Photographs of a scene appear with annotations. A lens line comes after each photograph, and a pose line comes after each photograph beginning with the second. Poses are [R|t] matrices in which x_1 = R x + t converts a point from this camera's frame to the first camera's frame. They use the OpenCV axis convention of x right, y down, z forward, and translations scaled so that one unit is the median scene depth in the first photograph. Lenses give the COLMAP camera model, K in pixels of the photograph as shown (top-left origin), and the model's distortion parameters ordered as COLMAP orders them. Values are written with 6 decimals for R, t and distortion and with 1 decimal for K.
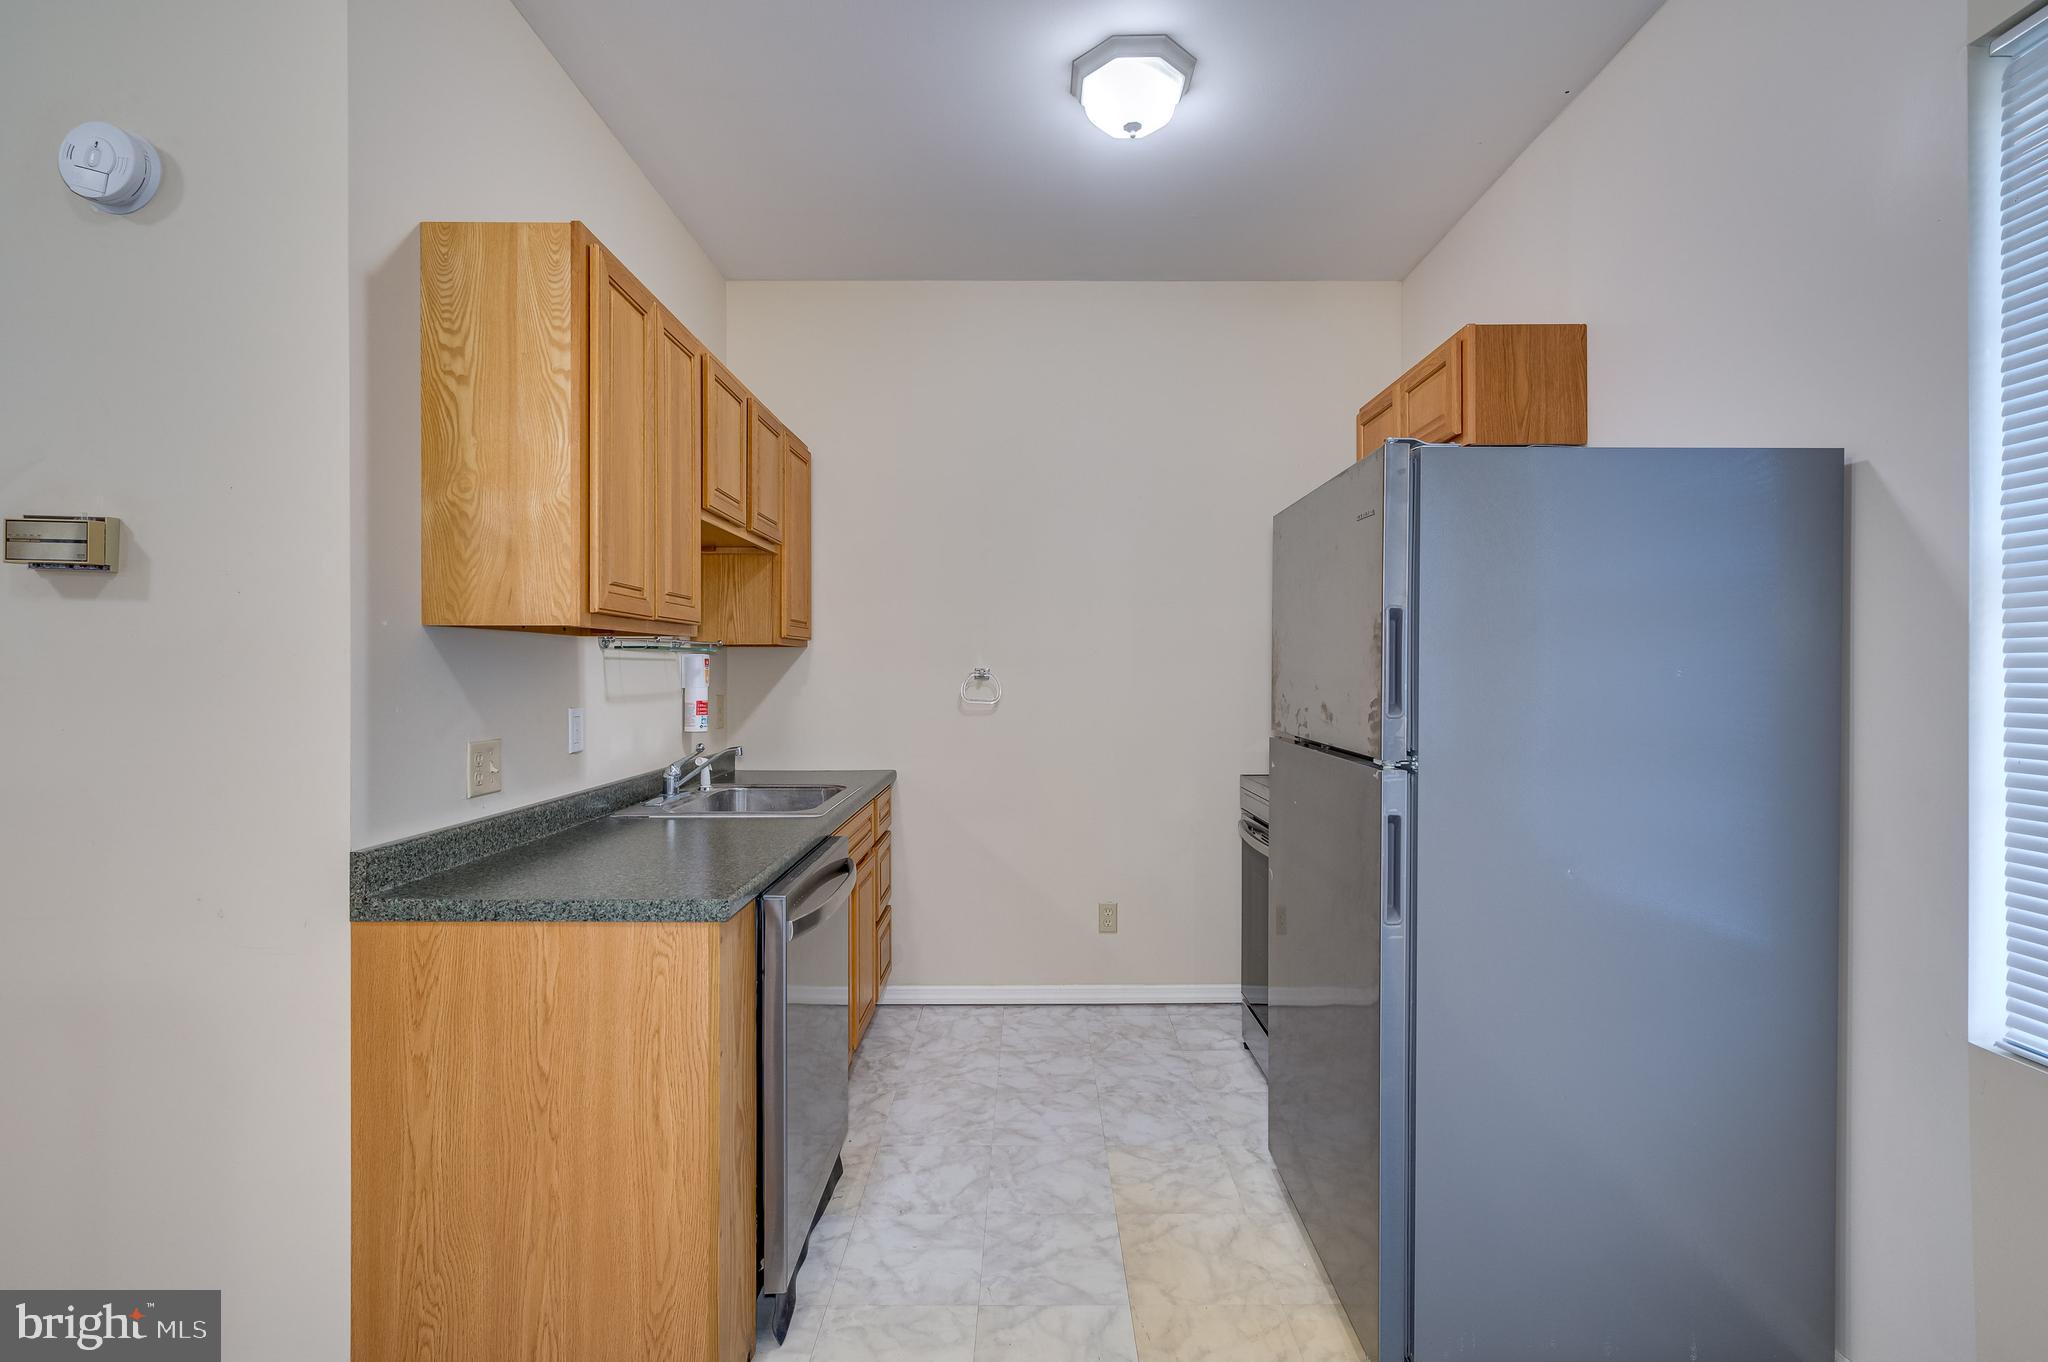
lens RADIAL K [[940.0, 0, 1024.0], [0, 940.0, 681.0], [0, 0, 1]] dist [-0.001297, -0.000478]
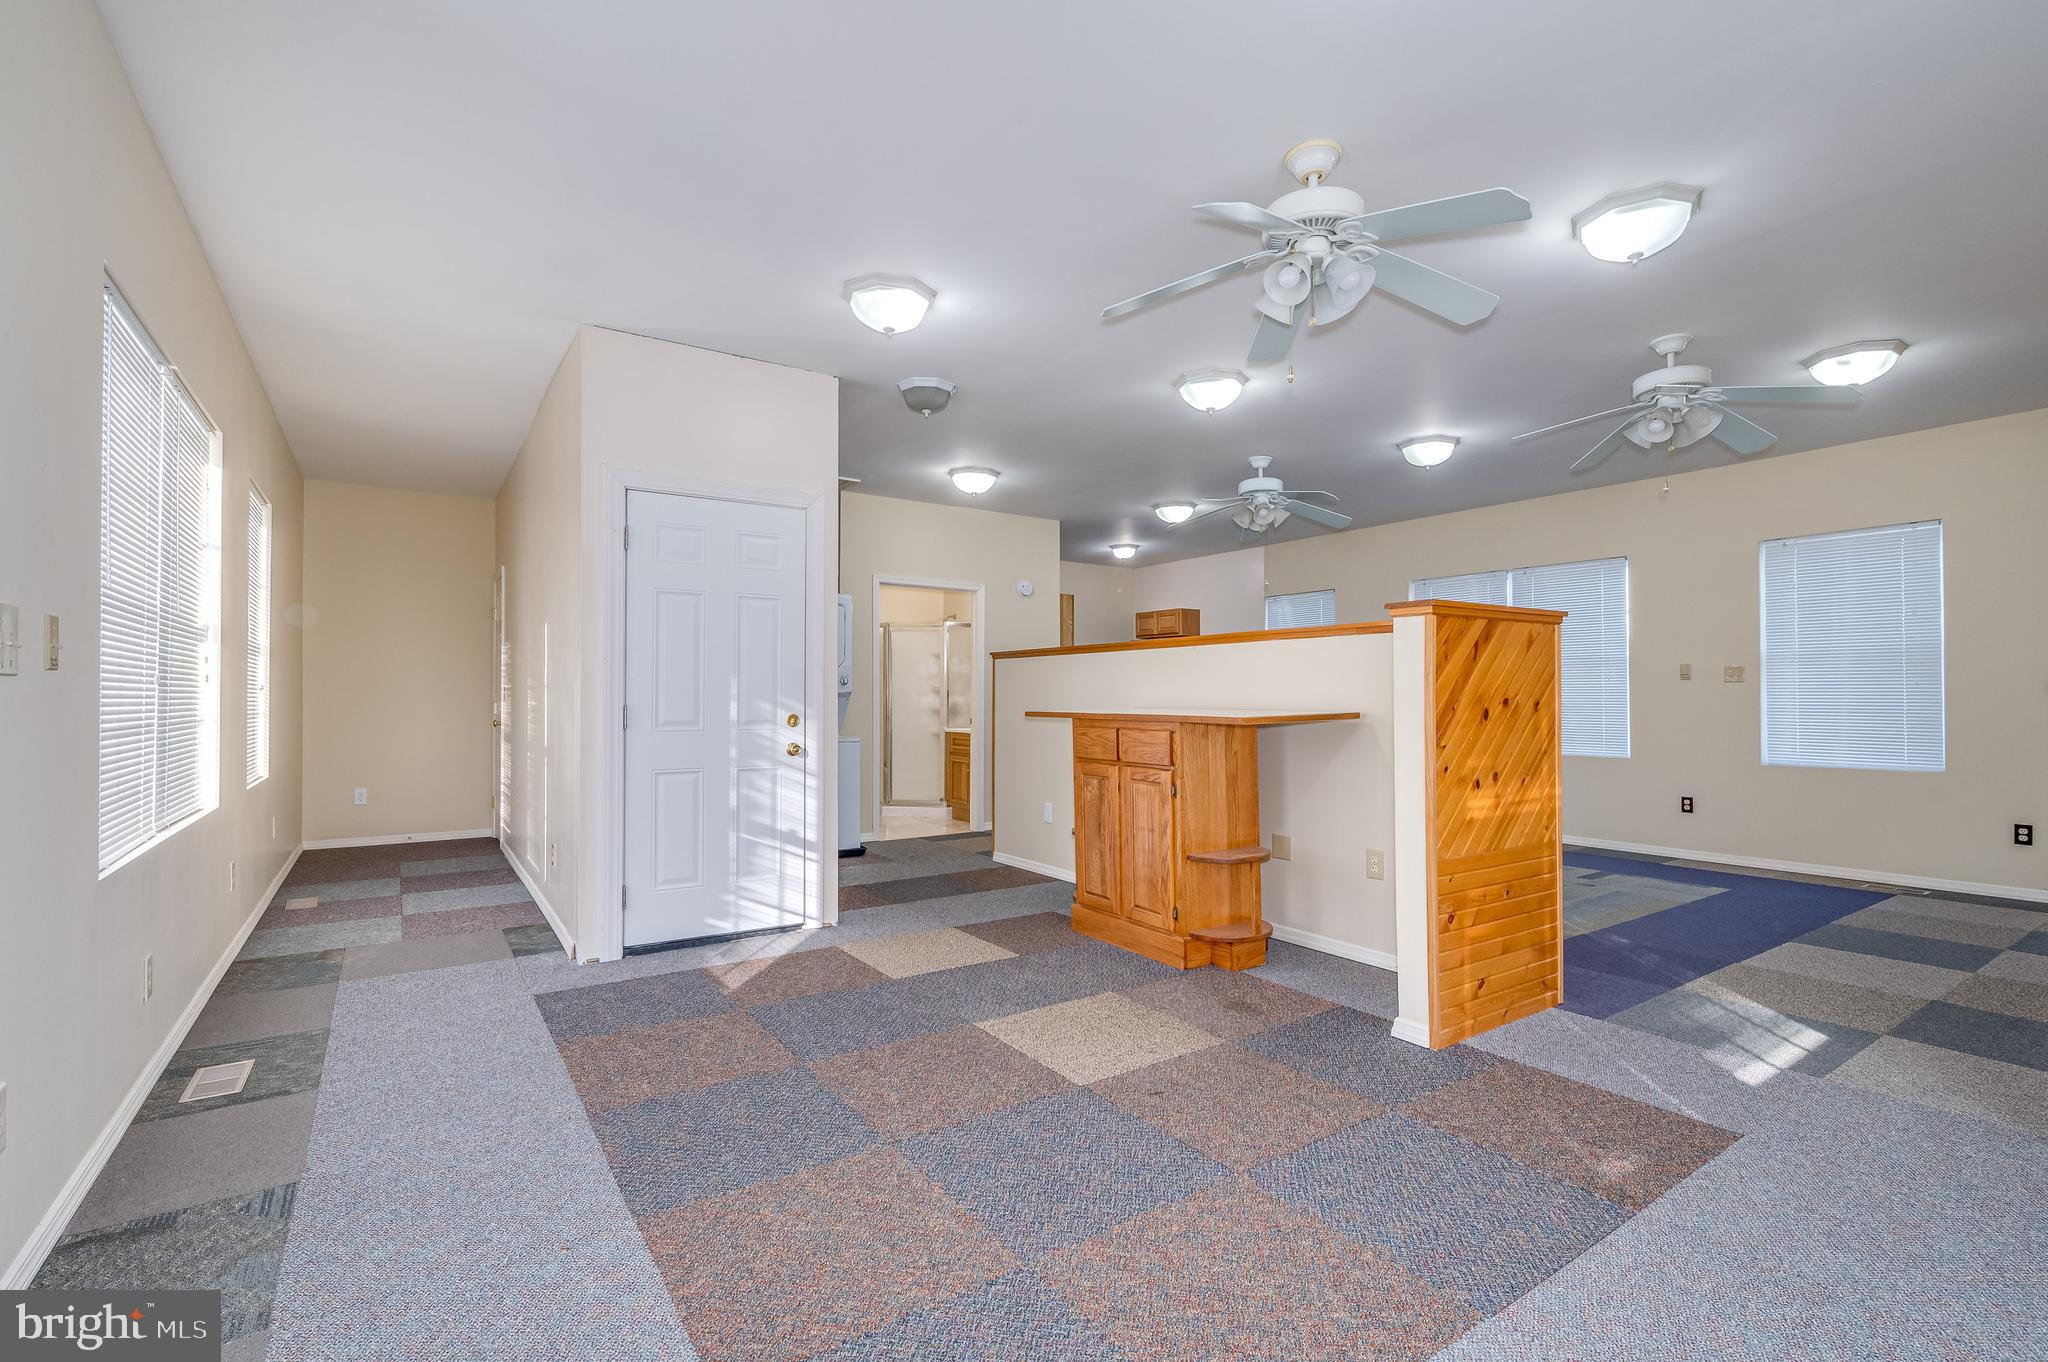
lens RADIAL K [[940.0, 0, 1024.0], [0, 940.0, 681.0], [0, 0, 1]] dist [-0.001297, -0.000478]
pose [[0.830559, 0.010836, 0.556825, -3.492192], [0.003003, 0.999709, -0.023935, 0.092191], [-0.556923, 0.021552, 0.830285, -3.038328]]
